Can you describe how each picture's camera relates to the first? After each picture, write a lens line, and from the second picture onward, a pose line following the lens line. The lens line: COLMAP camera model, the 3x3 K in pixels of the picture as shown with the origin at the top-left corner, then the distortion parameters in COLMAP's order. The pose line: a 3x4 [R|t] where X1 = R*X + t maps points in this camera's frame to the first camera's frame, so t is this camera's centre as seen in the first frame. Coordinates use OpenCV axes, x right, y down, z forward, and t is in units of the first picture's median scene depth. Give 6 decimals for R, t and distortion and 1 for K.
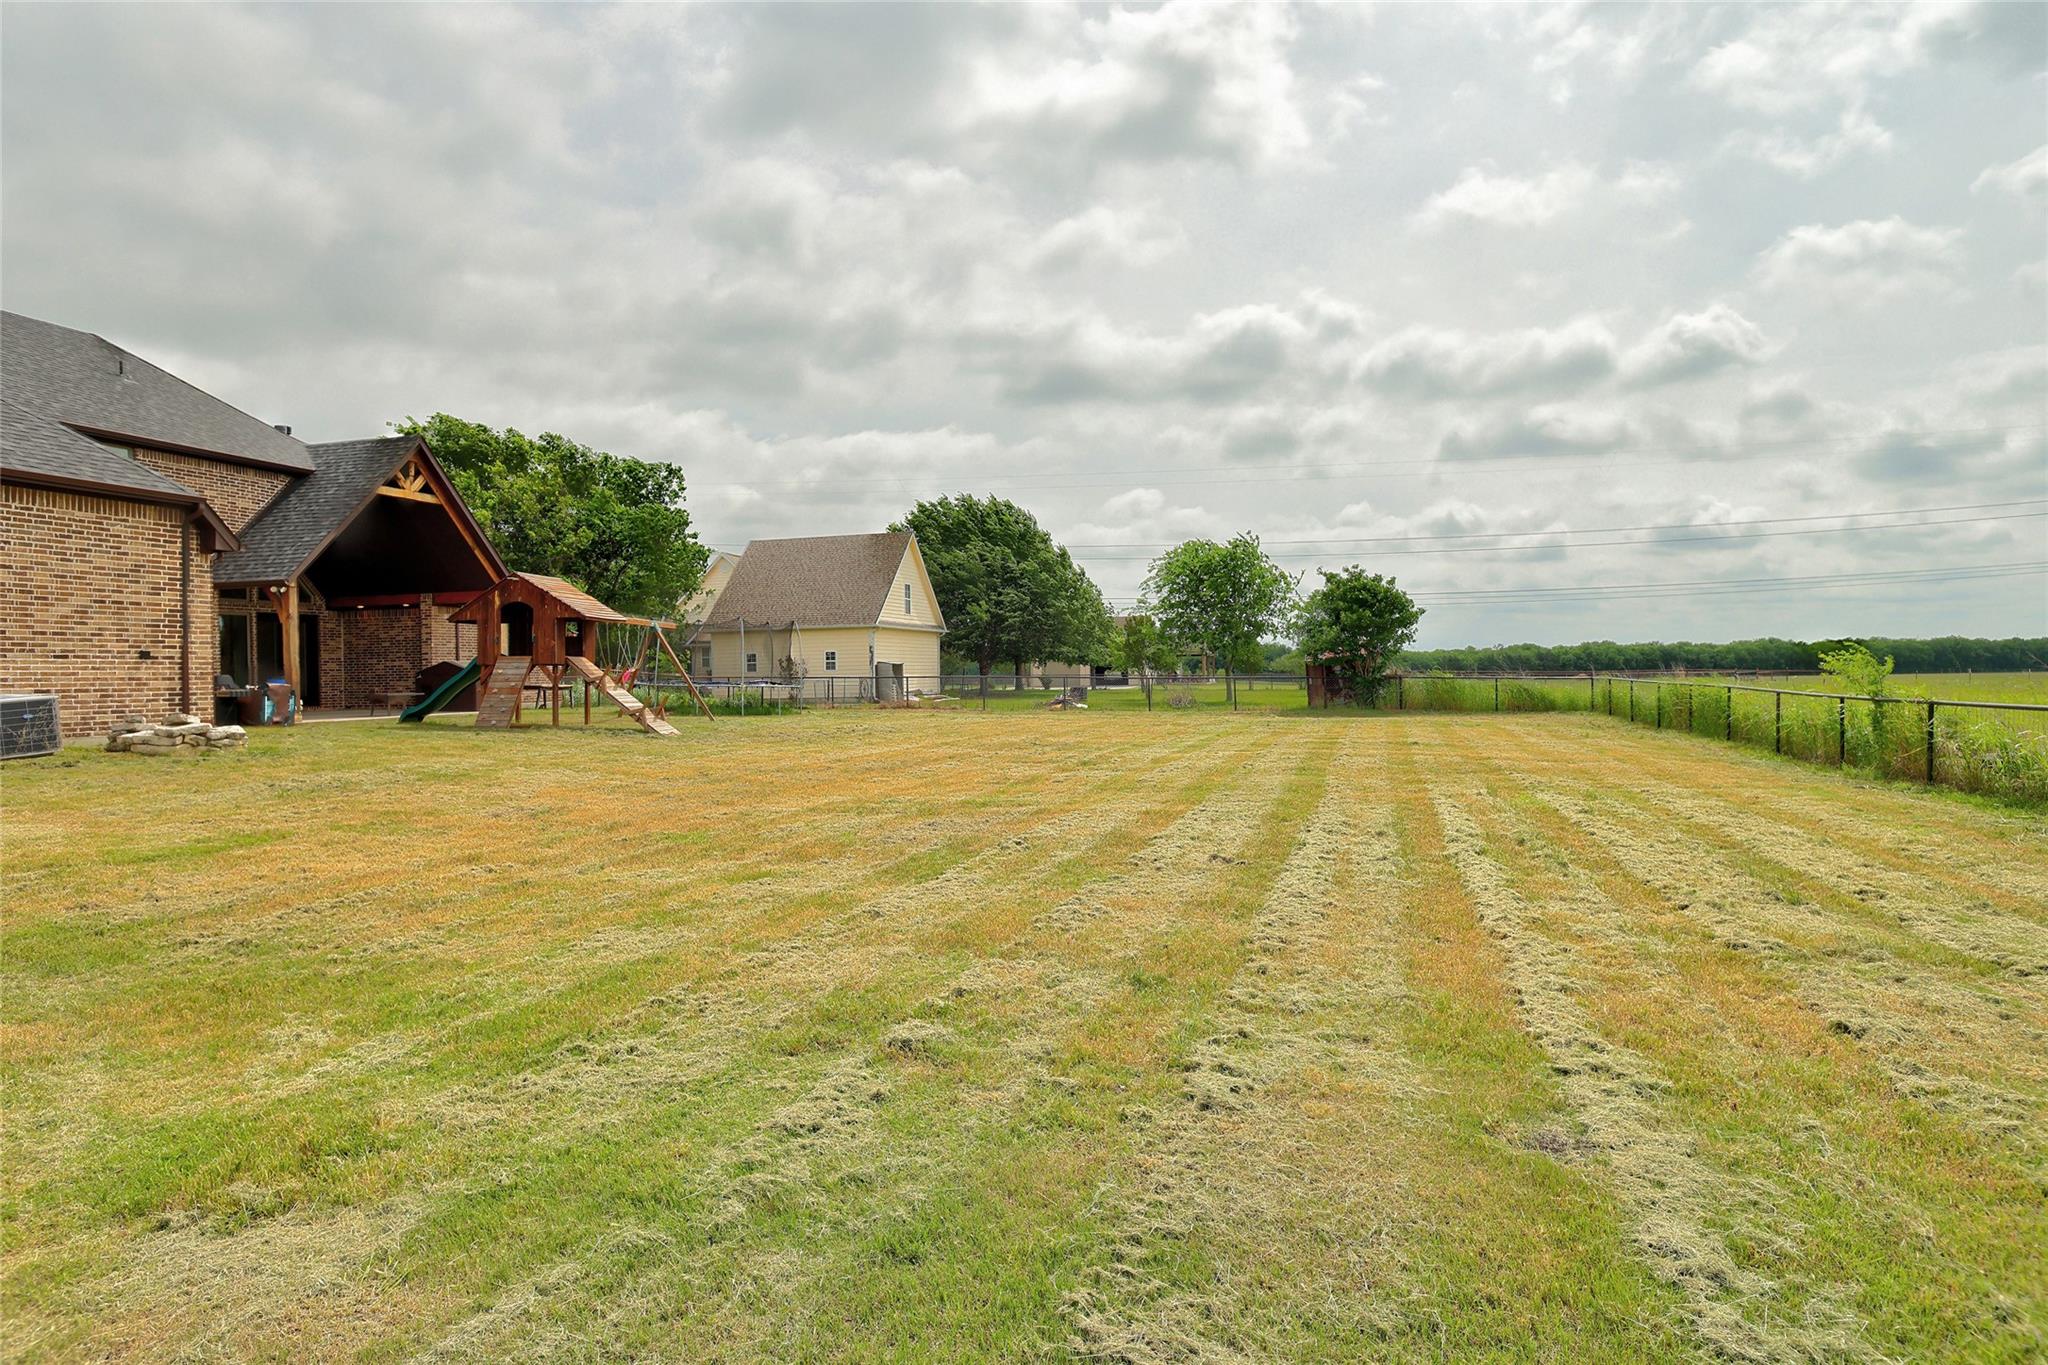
lens RADIAL K [[1157.7, 0, 1024.2], [0, 1157.7, 679.5], [0, 0, 1]] dist [-0.033261, 0.012481]
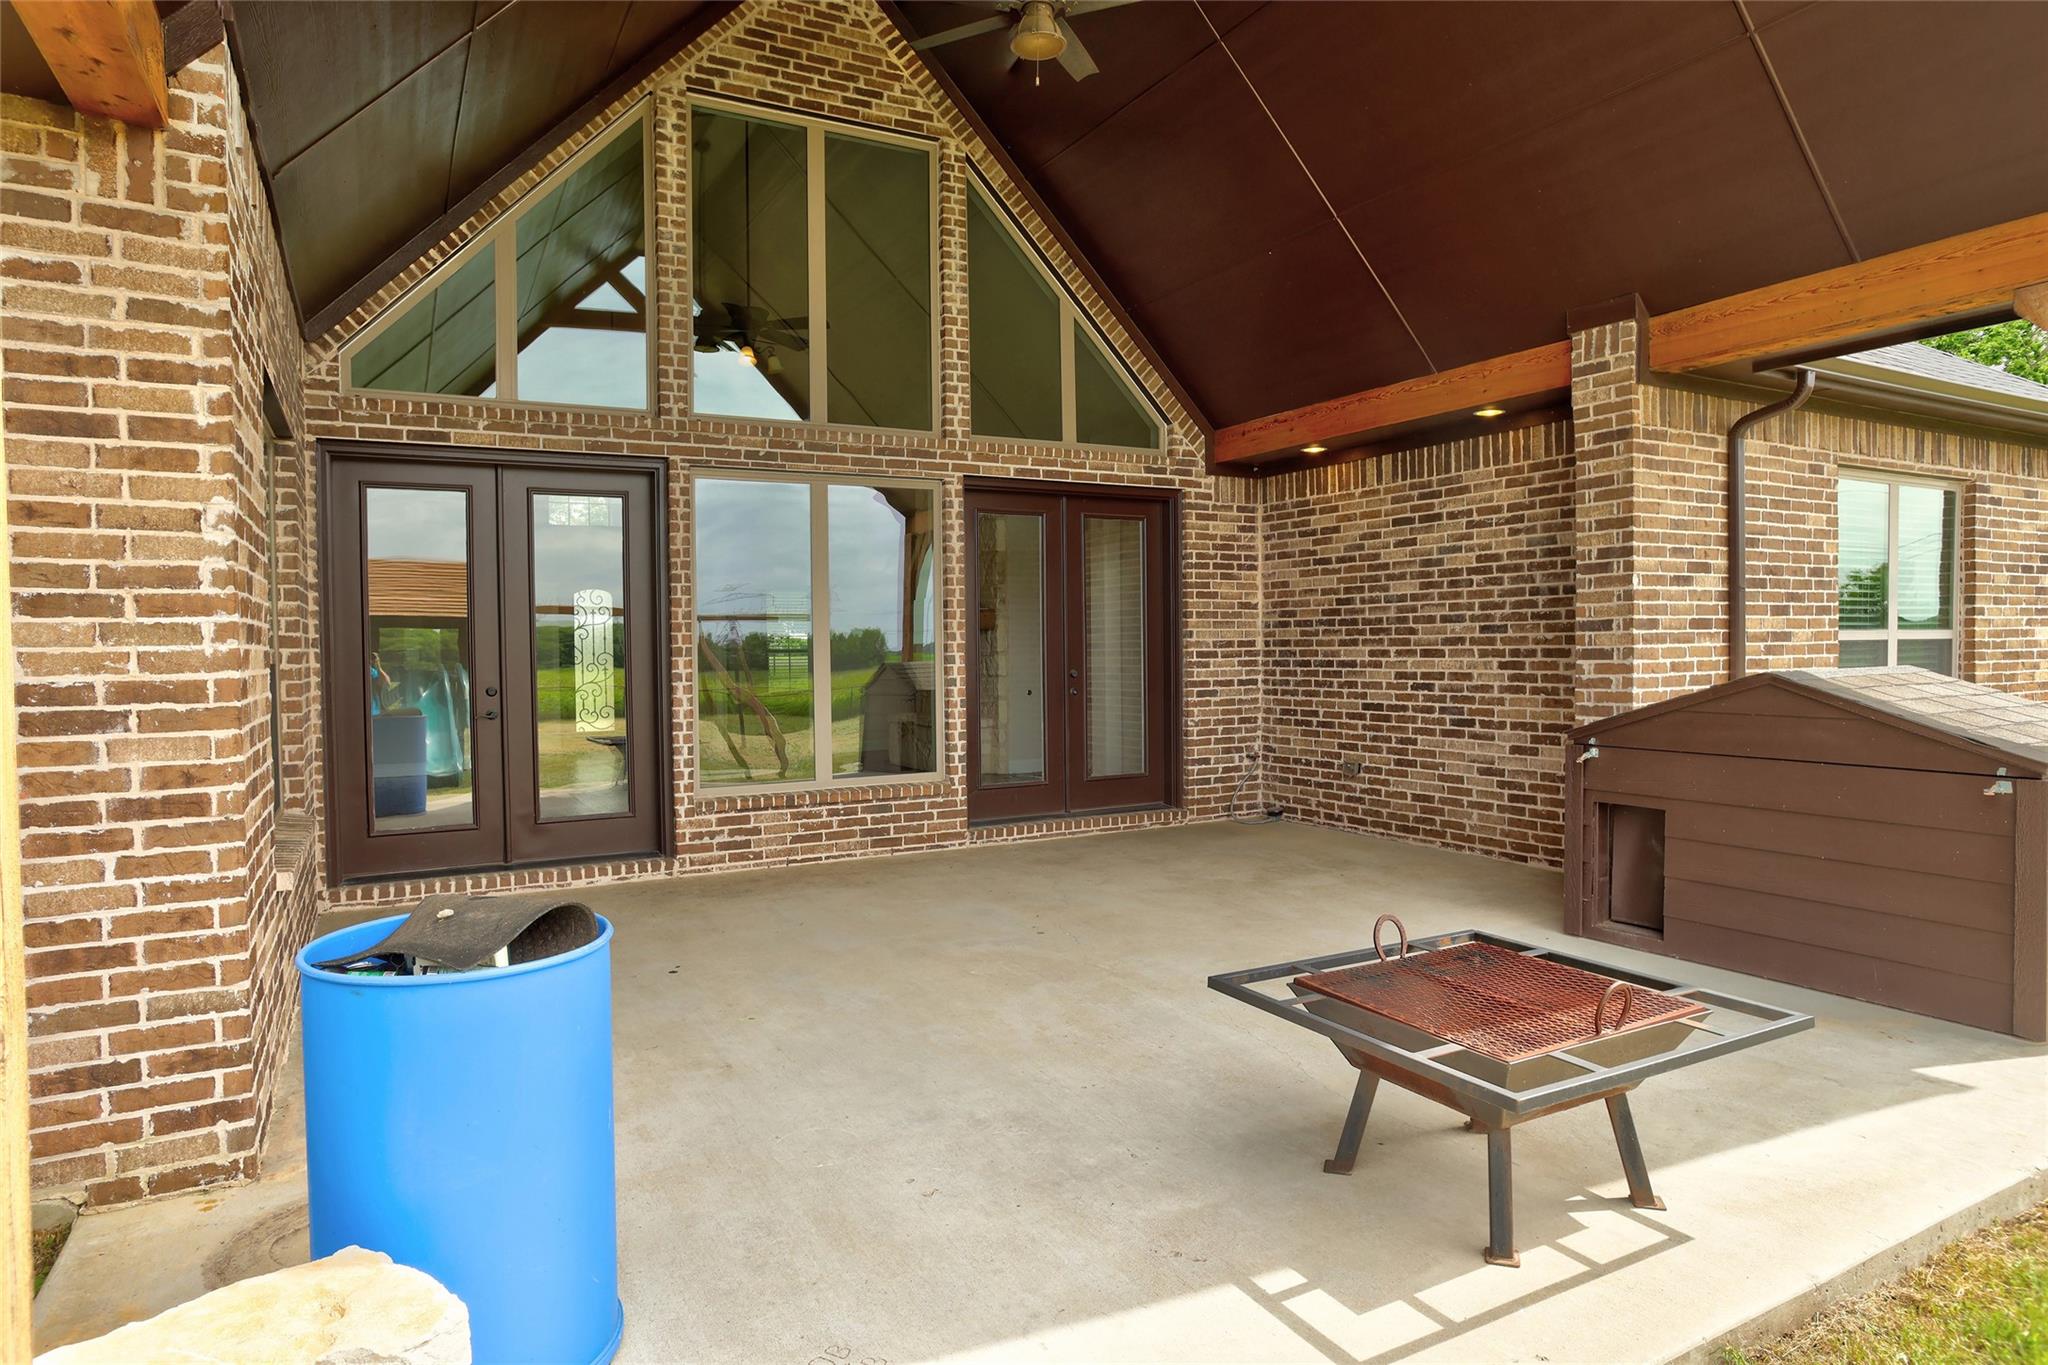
lens RADIAL K [[1157.7, 0, 1021.7], [0, 1157.7, 681.1], [0, 0, 1]] dist [-0.033261, 0.012481]
pose [[0.704552, 0.027761, -0.709110, -0.438950], [-0.002798, 0.999335, 0.036343, -0.019431], [0.709647, -0.023621, 0.704161, 0.767227]]
